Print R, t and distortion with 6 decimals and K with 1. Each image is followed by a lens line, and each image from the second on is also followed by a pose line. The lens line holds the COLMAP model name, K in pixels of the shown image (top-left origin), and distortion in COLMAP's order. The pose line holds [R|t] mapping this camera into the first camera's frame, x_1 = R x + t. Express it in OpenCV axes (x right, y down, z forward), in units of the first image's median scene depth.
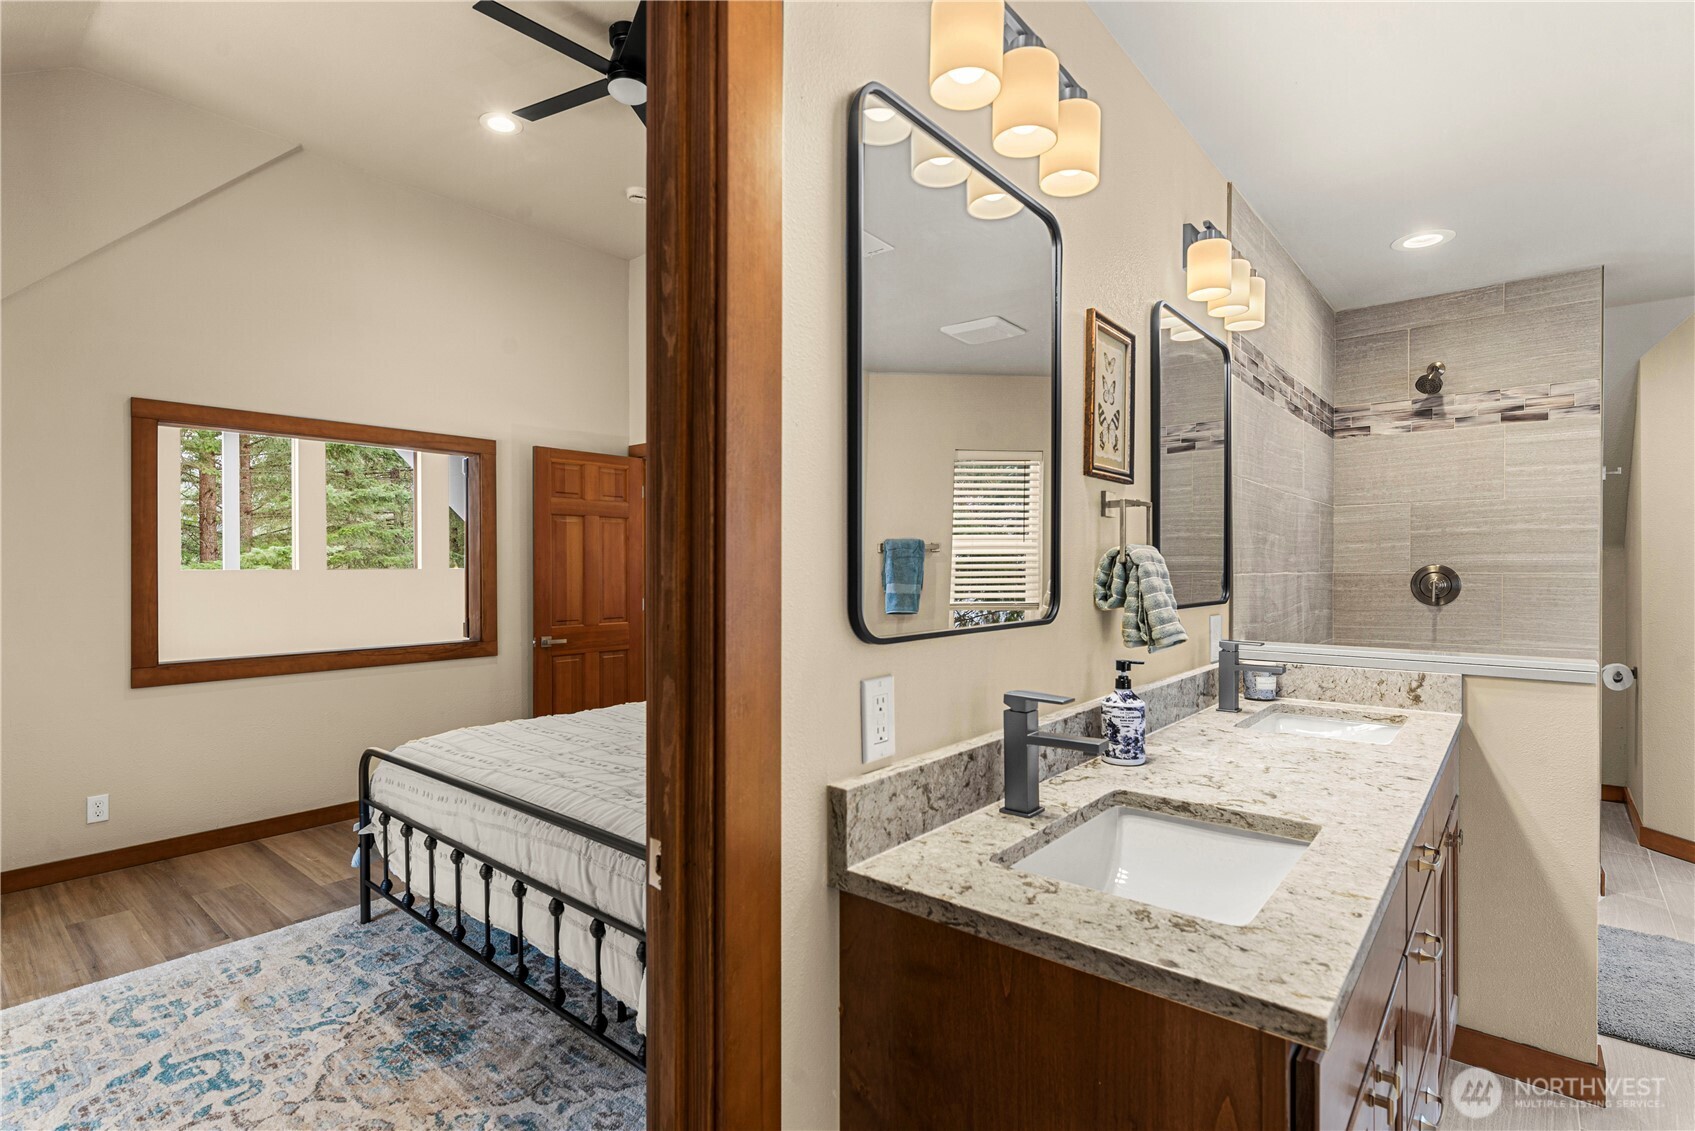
lens RADIAL K [[826.2, 0, 845.1], [0, 826.2, 571.7], [0, 0, 1]] dist [0.005315, -0.001240]
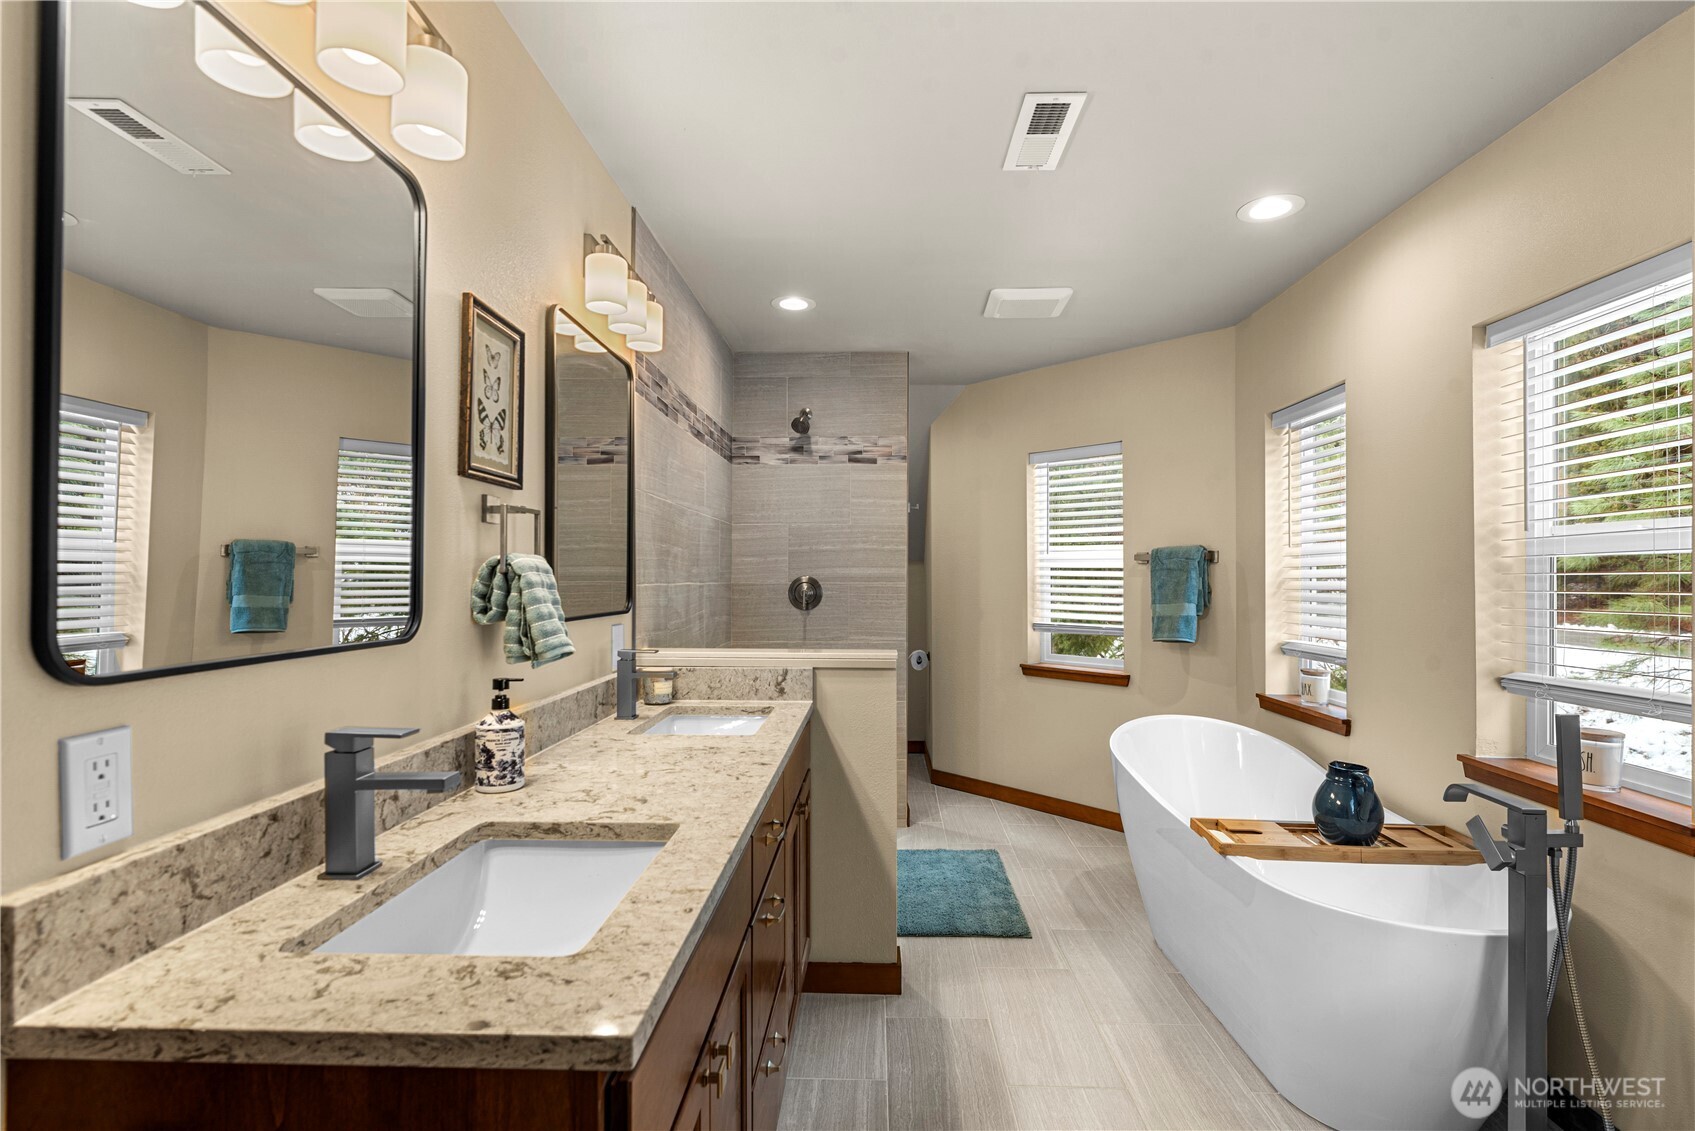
lens RADIAL K [[826.2, 0, 861.4], [0, 826.2, 571.9], [0, 0, 1]] dist [0.005315, -0.001240]
pose [[0.783777, 0.007676, 0.620994, 0.107825], [-0.000698, 0.999934, -0.011478, -0.002264], [-0.621041, 0.008563, 0.783731, 0.030838]]
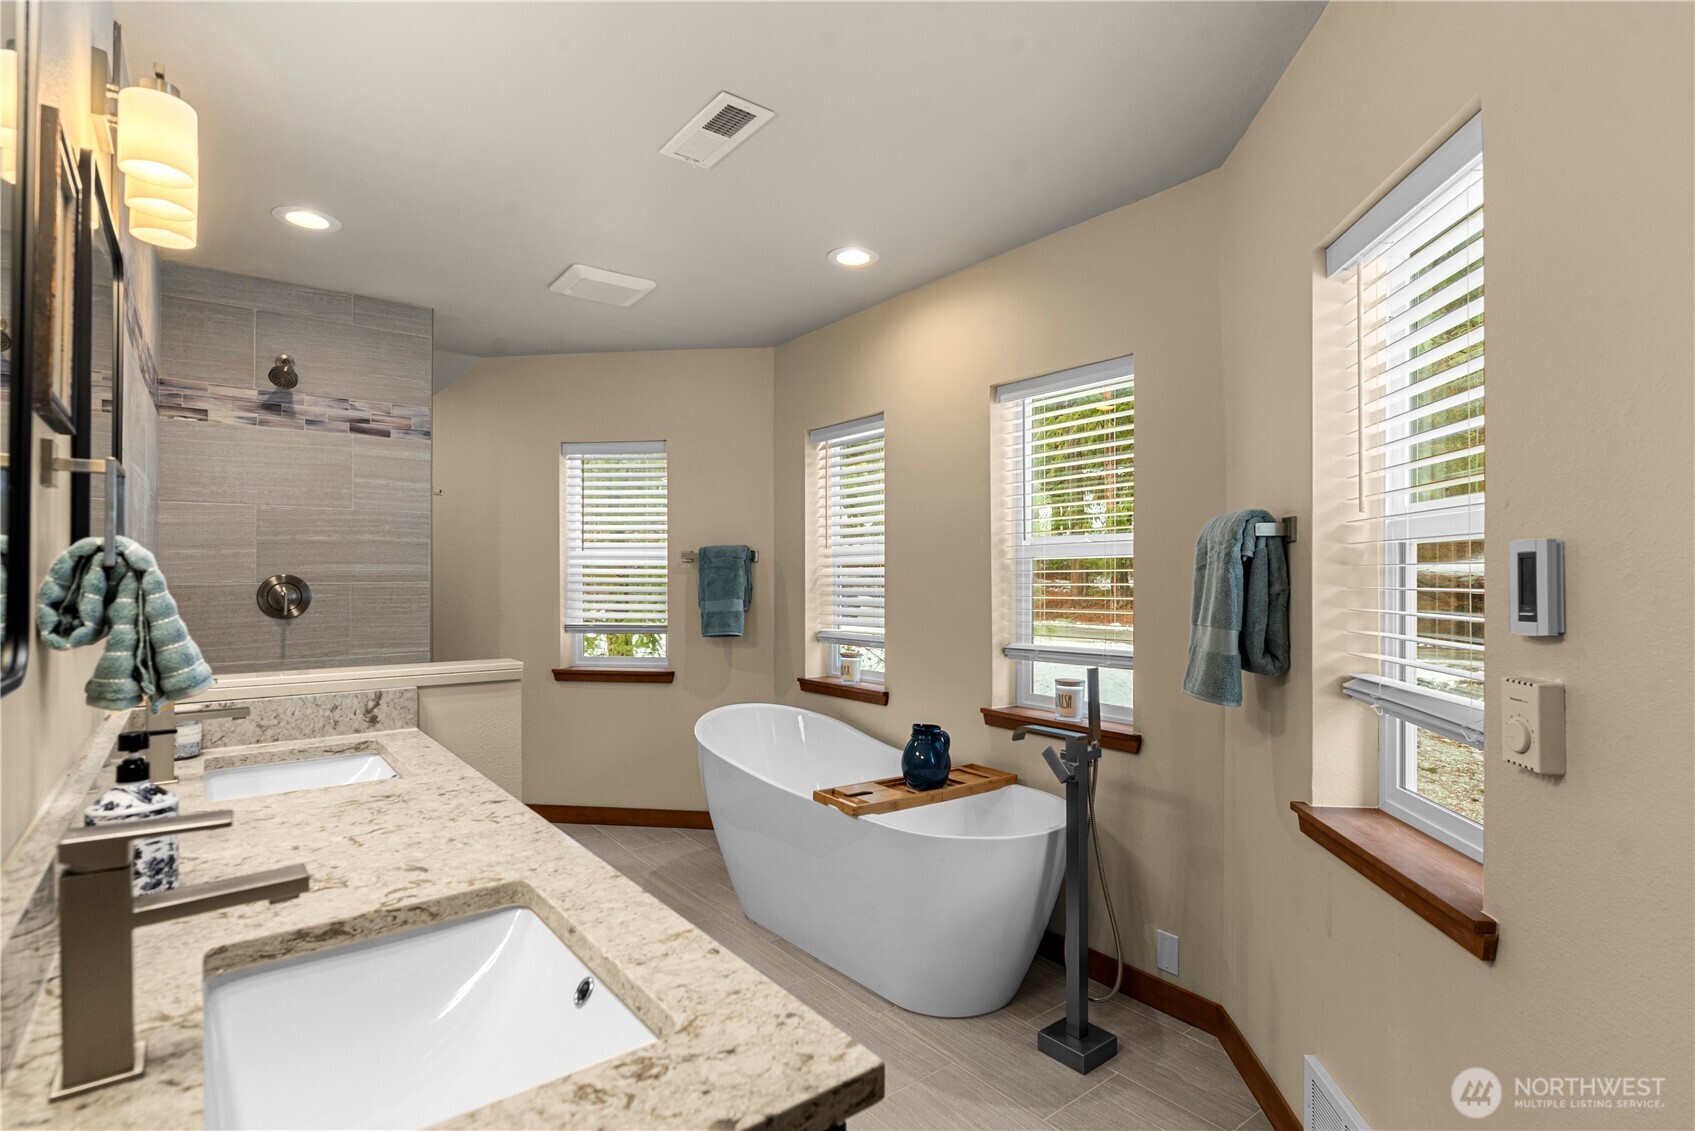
lens RADIAL K [[826.2, 0, 914.0], [0, 826.2, 570.9], [0, 0, 1]] dist [0.005315, -0.001240]
pose [[0.191518, 0.008245, 0.981454, -0.193556], [0.005801, 0.999938, -0.009532, 0.001490], [-0.981472, 0.007519, 0.191458, 0.478244]]
